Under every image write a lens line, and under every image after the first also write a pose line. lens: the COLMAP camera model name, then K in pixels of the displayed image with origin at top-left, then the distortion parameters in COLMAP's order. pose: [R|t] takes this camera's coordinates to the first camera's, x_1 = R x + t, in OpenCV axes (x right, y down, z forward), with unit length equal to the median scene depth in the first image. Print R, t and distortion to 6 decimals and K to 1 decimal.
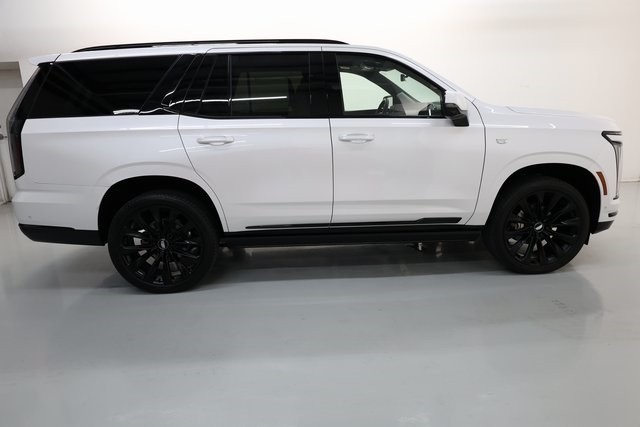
lens RADIAL K [[477.1, 0, 322.3], [0, 477.1, 212.9], [0, 0, 1]] dist [0.093173, -0.001243]
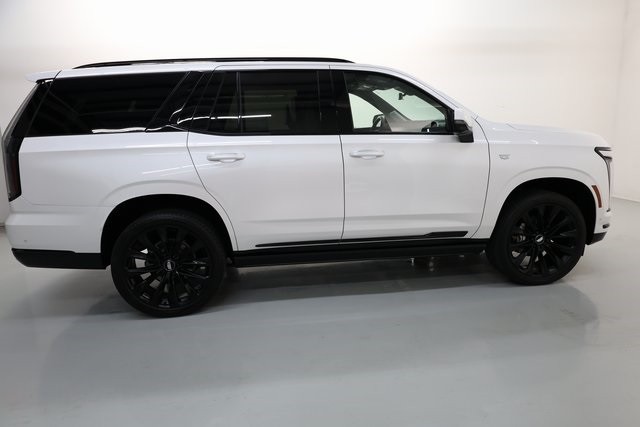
lens RADIAL K [[477.1, 0, 320.6], [0, 477.1, 209.4], [0, 0, 1]] dist [0.093173, -0.001243]
pose [[0.995817, -0.016599, 0.089845, -0.114421], [0.020797, 0.998726, -0.045987, 0.003850], [-0.088967, 0.047664, 0.994894, 0.011493]]
